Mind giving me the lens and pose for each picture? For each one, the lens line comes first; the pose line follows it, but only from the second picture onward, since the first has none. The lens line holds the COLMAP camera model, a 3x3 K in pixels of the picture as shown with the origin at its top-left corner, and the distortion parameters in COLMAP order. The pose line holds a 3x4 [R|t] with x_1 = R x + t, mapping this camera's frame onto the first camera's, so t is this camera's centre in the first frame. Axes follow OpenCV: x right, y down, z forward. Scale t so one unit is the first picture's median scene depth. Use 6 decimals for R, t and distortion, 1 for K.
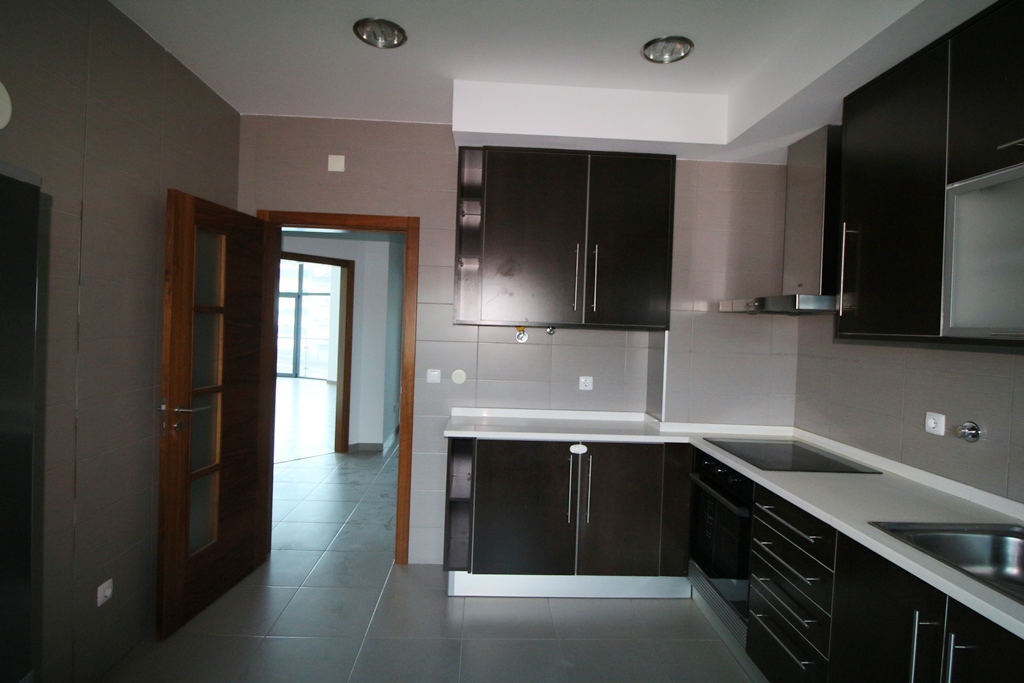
lens RADIAL K [[515.9, 0, 506.6], [0, 515.9, 329.4], [0, 0, 1]] dist [0.001425, -0.017568]
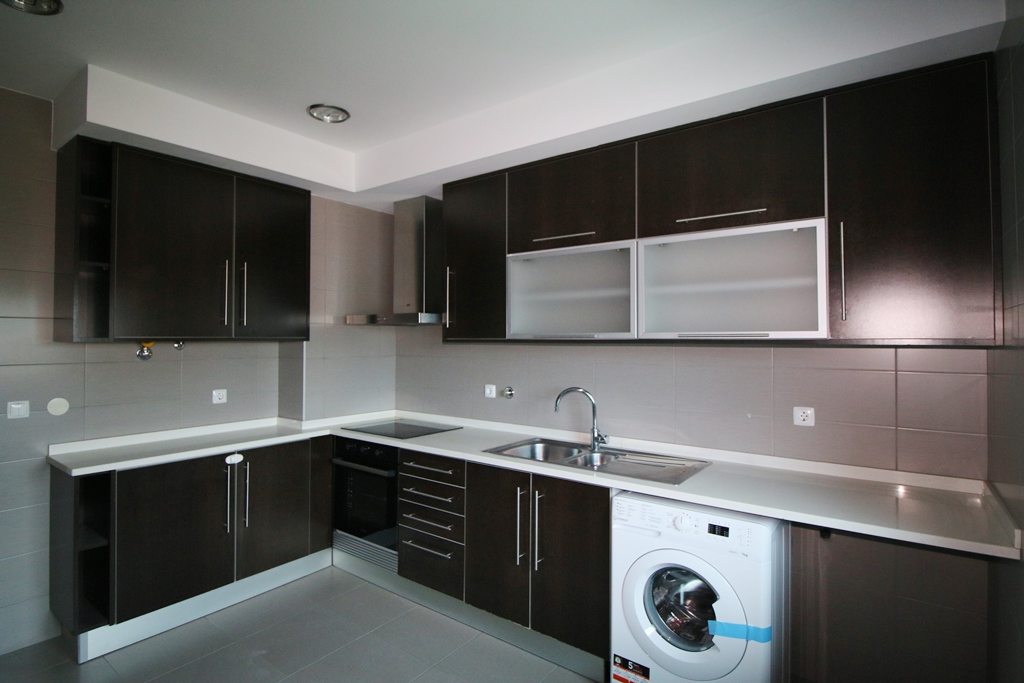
lens RADIAL K [[515.9, 0, 506.6], [0, 515.9, 329.4], [0, 0, 1]] dist [0.001425, -0.017568]
pose [[0.636001, -0.019910, 0.771431, -0.303599], [0.030267, 0.999541, 0.000844, -0.011605], [-0.771094, 0.022812, 0.636312, -0.082151]]
